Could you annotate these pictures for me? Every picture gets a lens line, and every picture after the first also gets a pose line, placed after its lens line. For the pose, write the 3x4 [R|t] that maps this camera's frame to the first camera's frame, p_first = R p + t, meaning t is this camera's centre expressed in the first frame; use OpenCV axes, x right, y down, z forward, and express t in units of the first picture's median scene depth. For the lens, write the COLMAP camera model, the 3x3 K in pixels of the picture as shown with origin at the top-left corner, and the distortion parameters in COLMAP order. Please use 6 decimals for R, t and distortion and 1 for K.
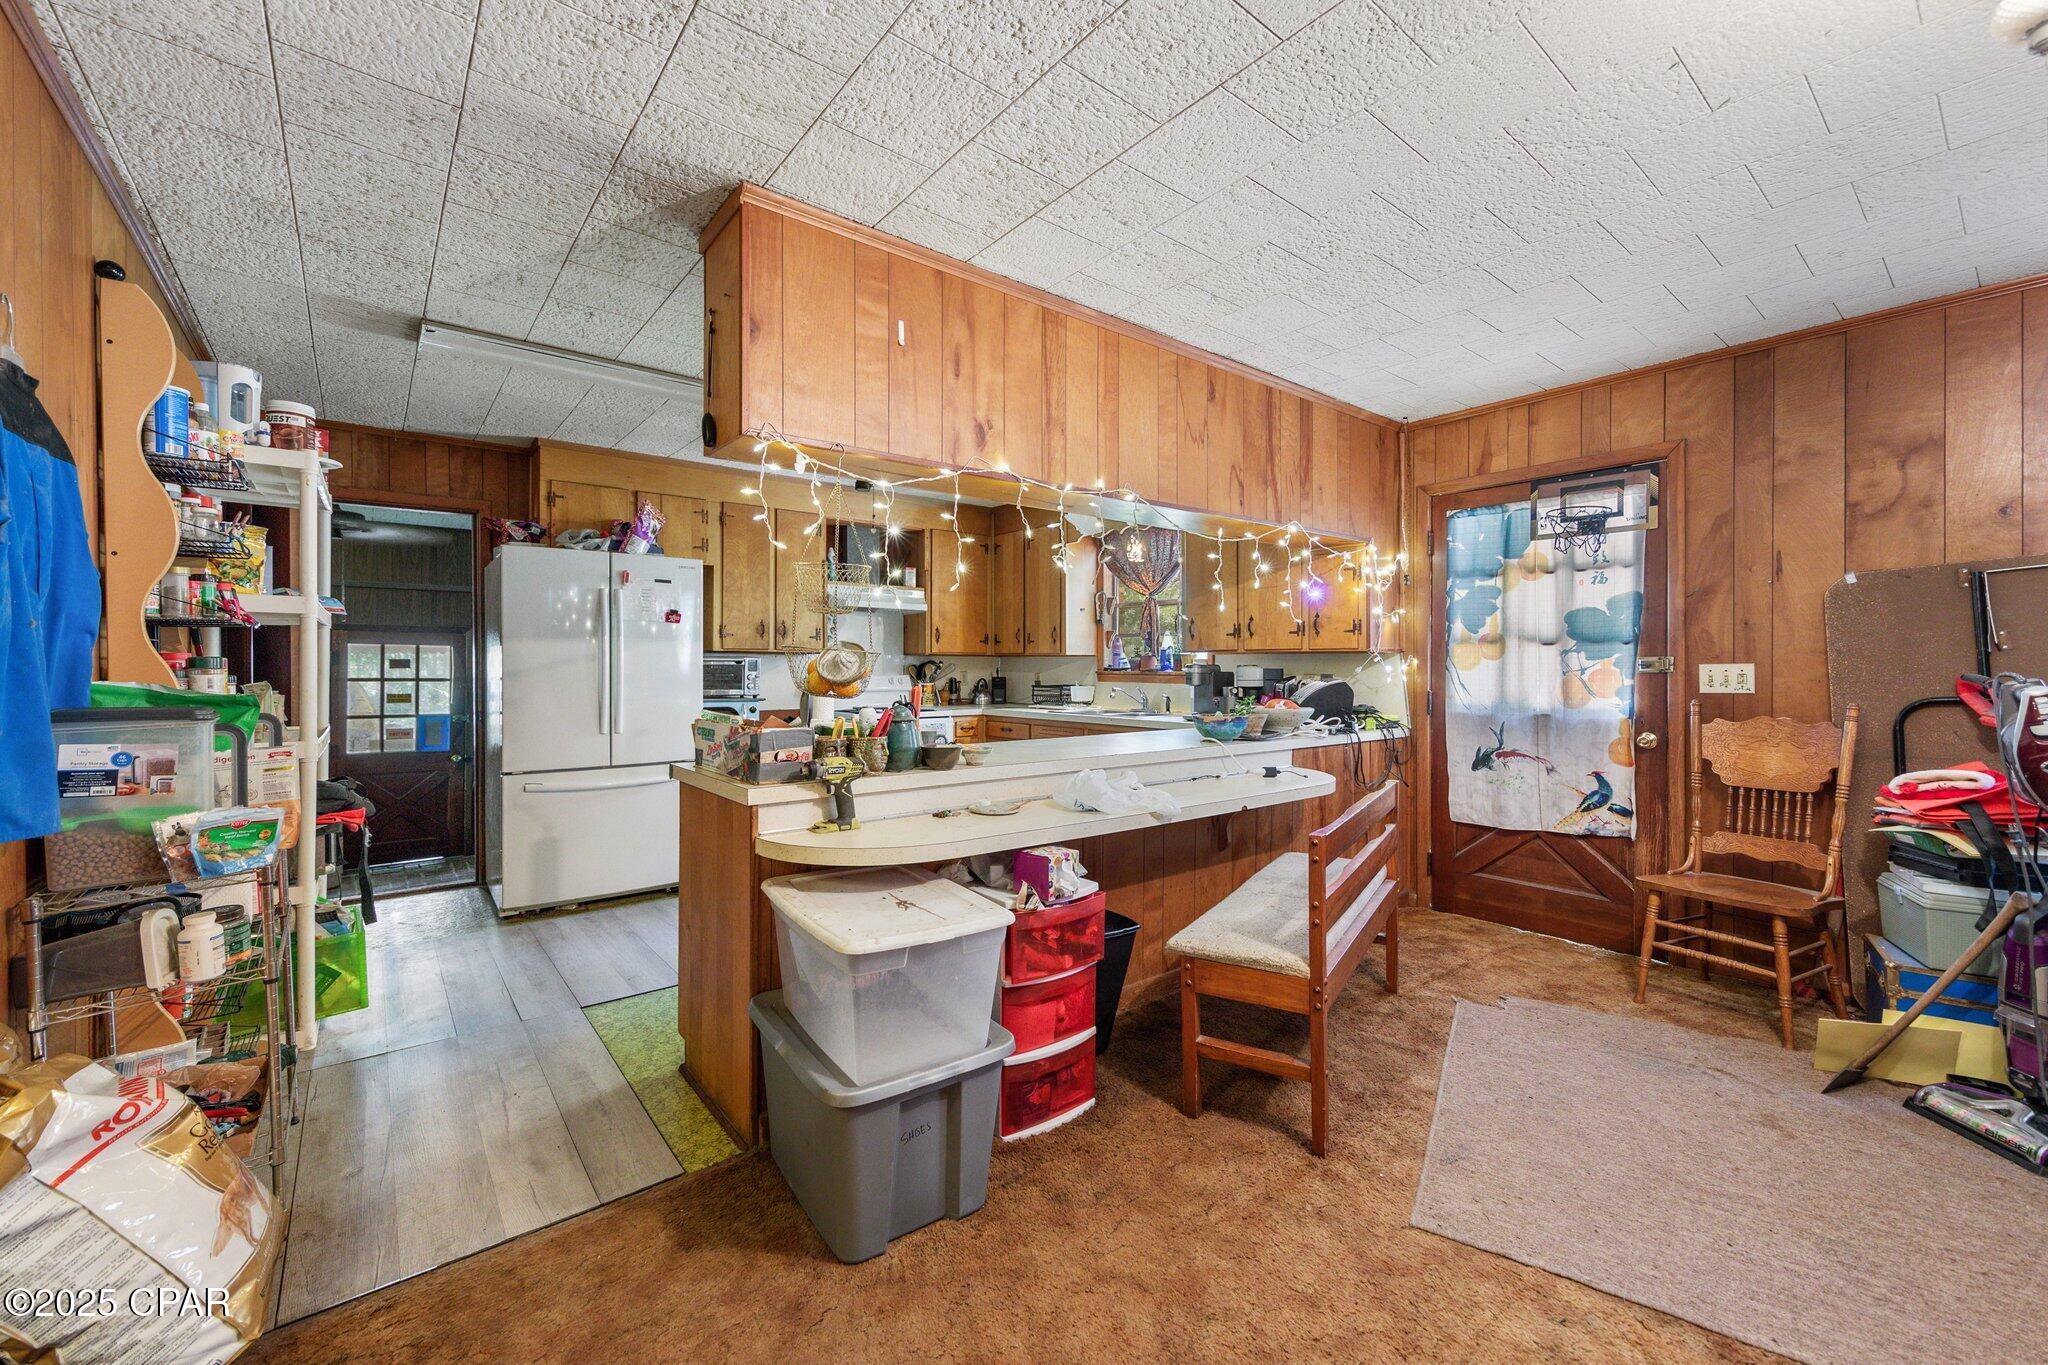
lens RADIAL K [[826.1, 0, 1025.6], [0, 826.1, 673.7], [0, 0, 1]] dist [0.000935, 0.000109]
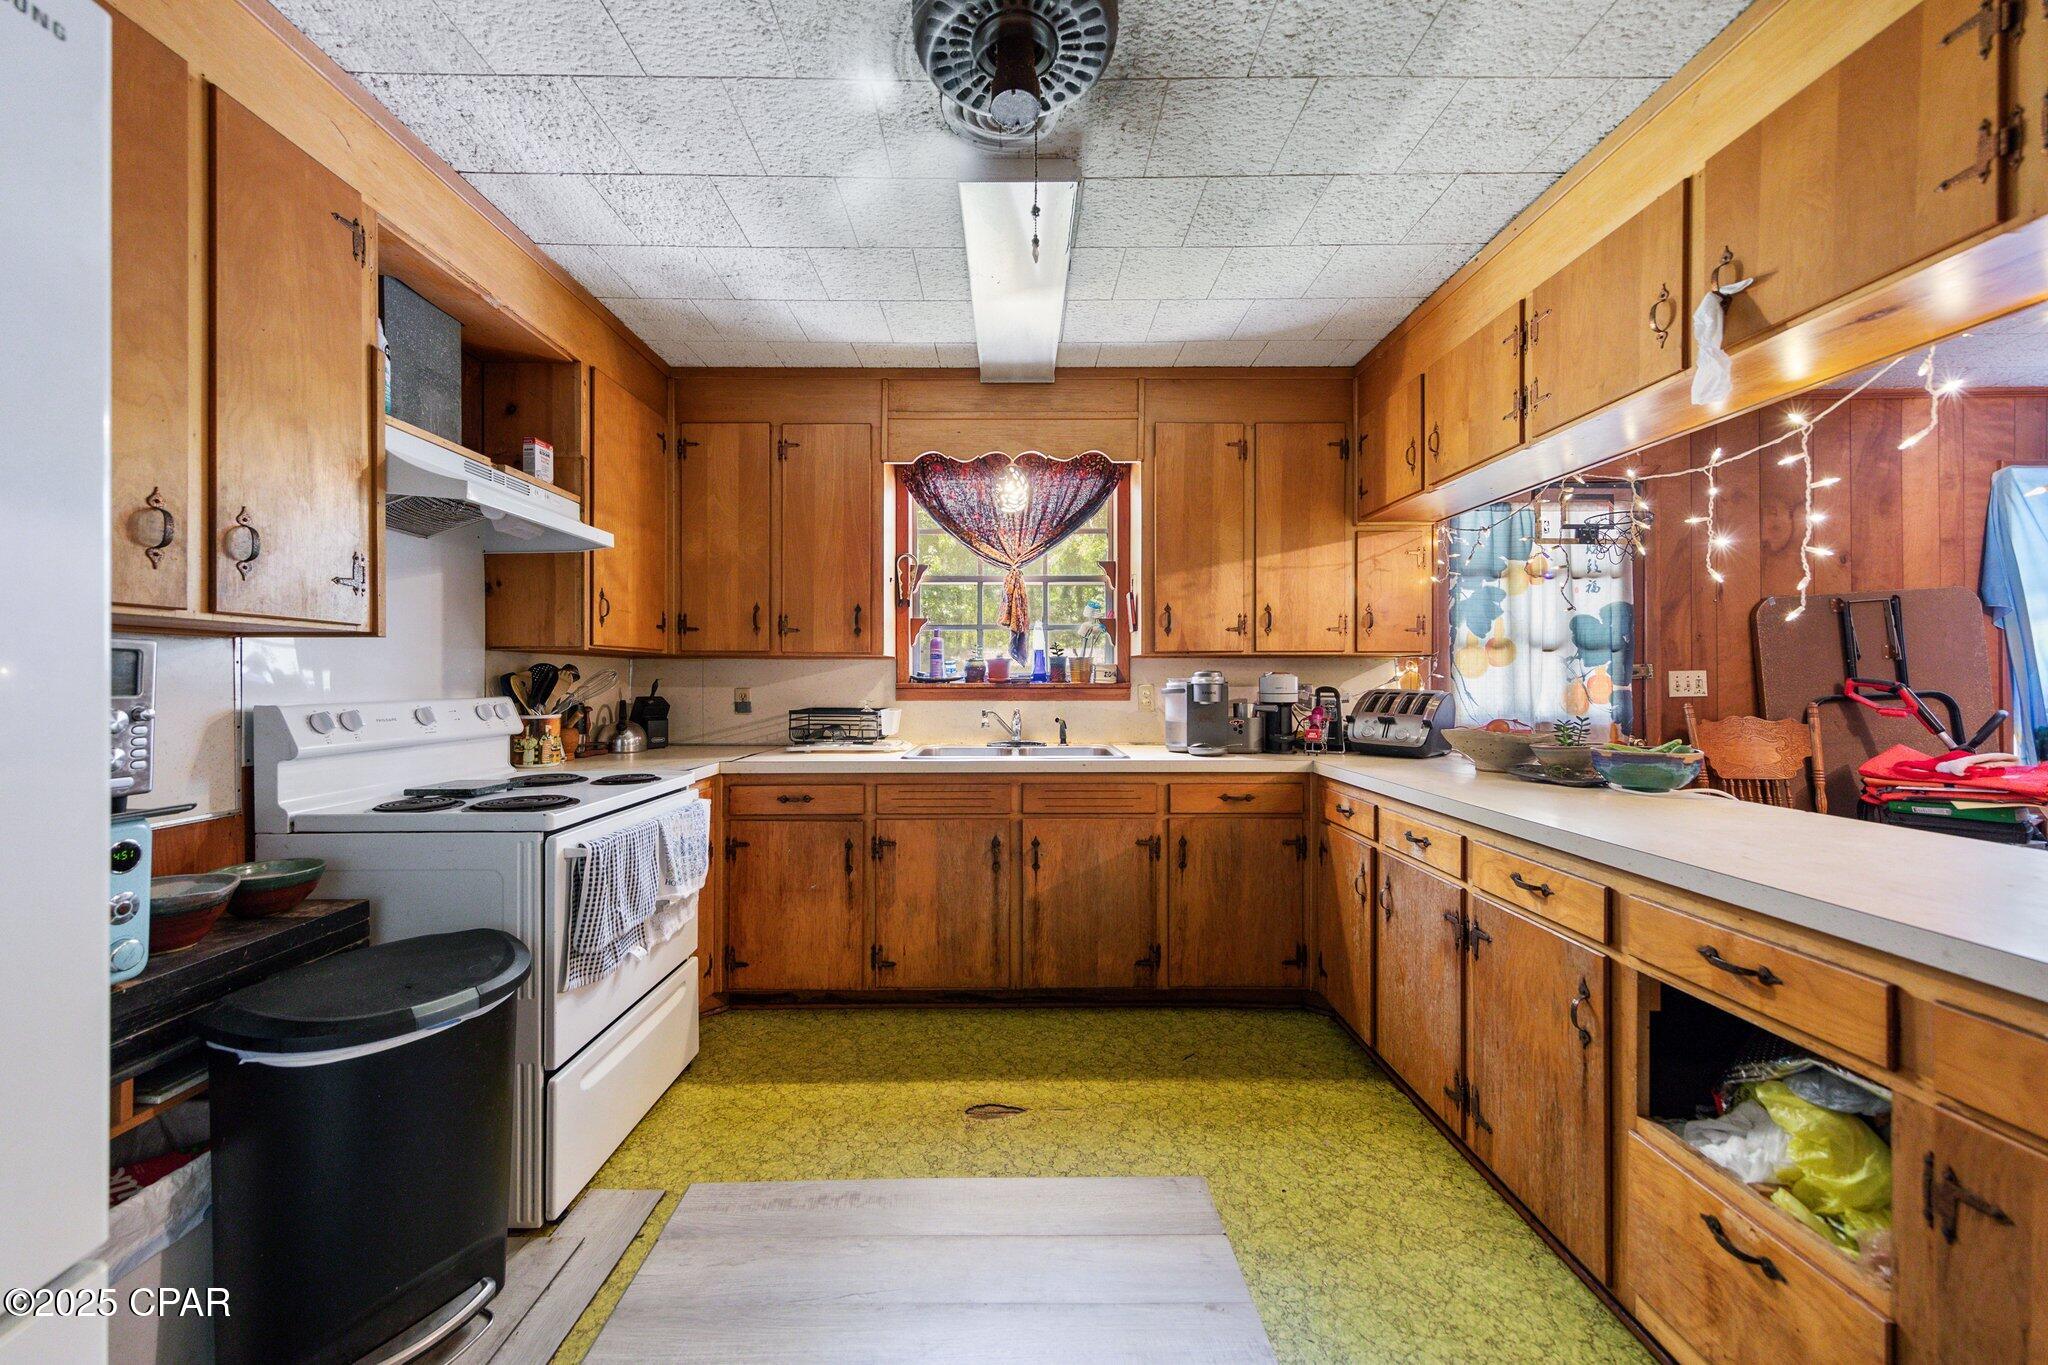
lens RADIAL K [[758.1, 0, 1018.4], [0, 758.1, 672.3], [0, 0, 1]] dist [-0.000166, 0.000070]
pose [[0.628265, -0.000340, 0.777999, -0.452675], [0.010229, 0.999917, -0.007823, -0.009156], [-0.777932, 0.012873, 0.628217, 0.899796]]
